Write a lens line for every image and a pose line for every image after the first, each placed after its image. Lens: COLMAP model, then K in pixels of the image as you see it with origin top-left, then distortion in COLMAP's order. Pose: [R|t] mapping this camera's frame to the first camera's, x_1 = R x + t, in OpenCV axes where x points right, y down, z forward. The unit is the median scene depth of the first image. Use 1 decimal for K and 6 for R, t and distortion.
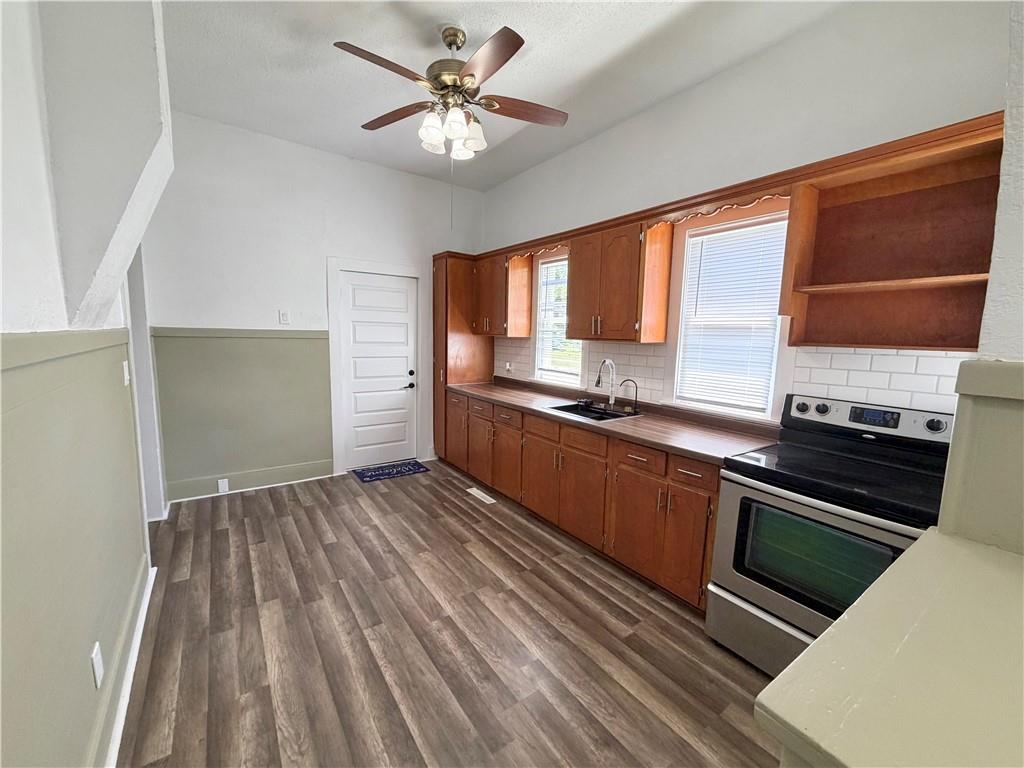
lens RADIAL K [[412.1, 0, 508.5], [0, 412.1, 385.0], [0, 0, 1]] dist [-0.002319, -0.000058]
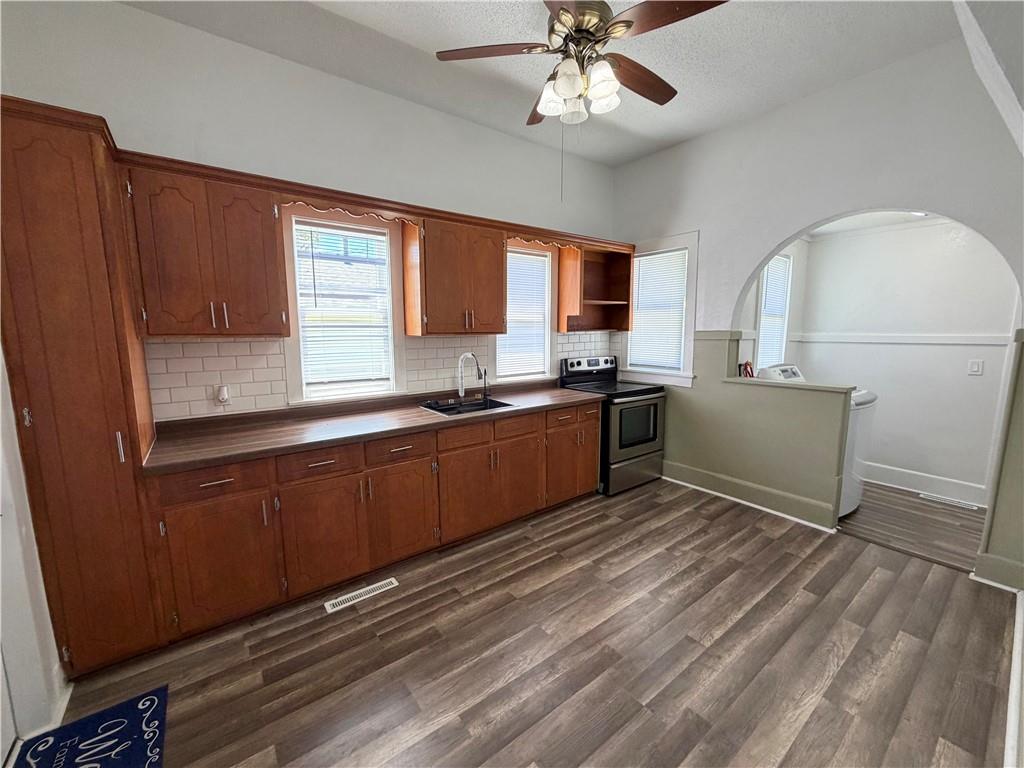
lens RADIAL K [[412.1, 0, 508.5], [0, 412.1, 385.0], [0, 0, 1]] dist [-0.002319, -0.000058]
pose [[-0.034835, -0.154198, 0.987426, -0.985566], [0.135853, 0.978124, 0.157538, -0.164291], [-0.990116, 0.139633, -0.013125, 1.160760]]
